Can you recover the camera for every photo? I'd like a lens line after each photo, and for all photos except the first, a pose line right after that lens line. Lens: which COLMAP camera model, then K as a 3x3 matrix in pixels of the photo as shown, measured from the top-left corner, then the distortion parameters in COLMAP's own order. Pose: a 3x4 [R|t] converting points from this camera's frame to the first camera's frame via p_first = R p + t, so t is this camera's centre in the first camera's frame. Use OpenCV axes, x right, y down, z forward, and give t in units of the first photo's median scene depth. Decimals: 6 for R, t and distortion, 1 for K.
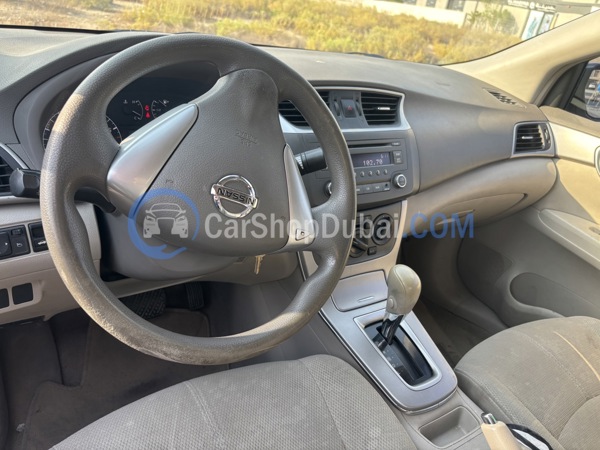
lens RADIAL K [[457.7, 0, 300.0], [0, 457.7, 225.0], [0, 0, 1]] dist [-0.000414, -0.002766]
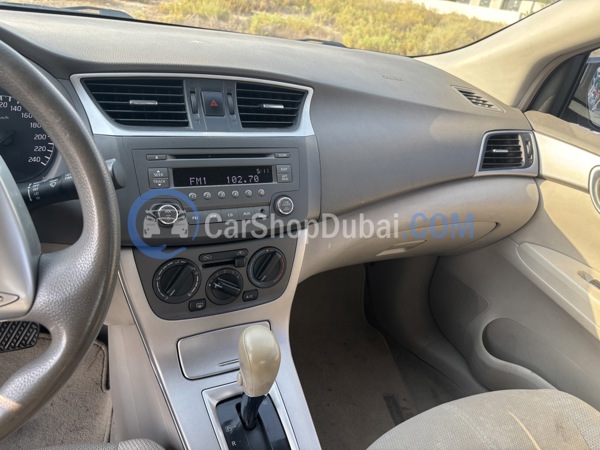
lens RADIAL K [[458.5, 0, 306.5], [0, 458.5, 226.0], [0, 0, 1]] dist [0.005853, -0.000397]
pose [[0.996192, 0.051515, -0.070336, 0.207006], [-0.051105, 0.998664, 0.007617, -0.047651], [0.070634, -0.003993, 0.997494, 0.180389]]
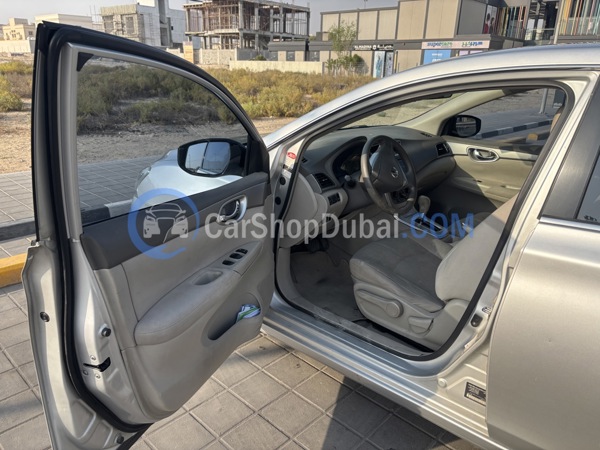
lens RADIAL K [[457.7, 0, 300.0], [0, 457.7, 225.0], [0, 0, 1]] dist [-0.000414, -0.002766]
pose [[0.954361, -0.202402, 0.219608, -0.755387], [0.225198, 0.970683, -0.084026, 0.214748], [-0.196163, 0.129647, 0.971963, -1.058028]]
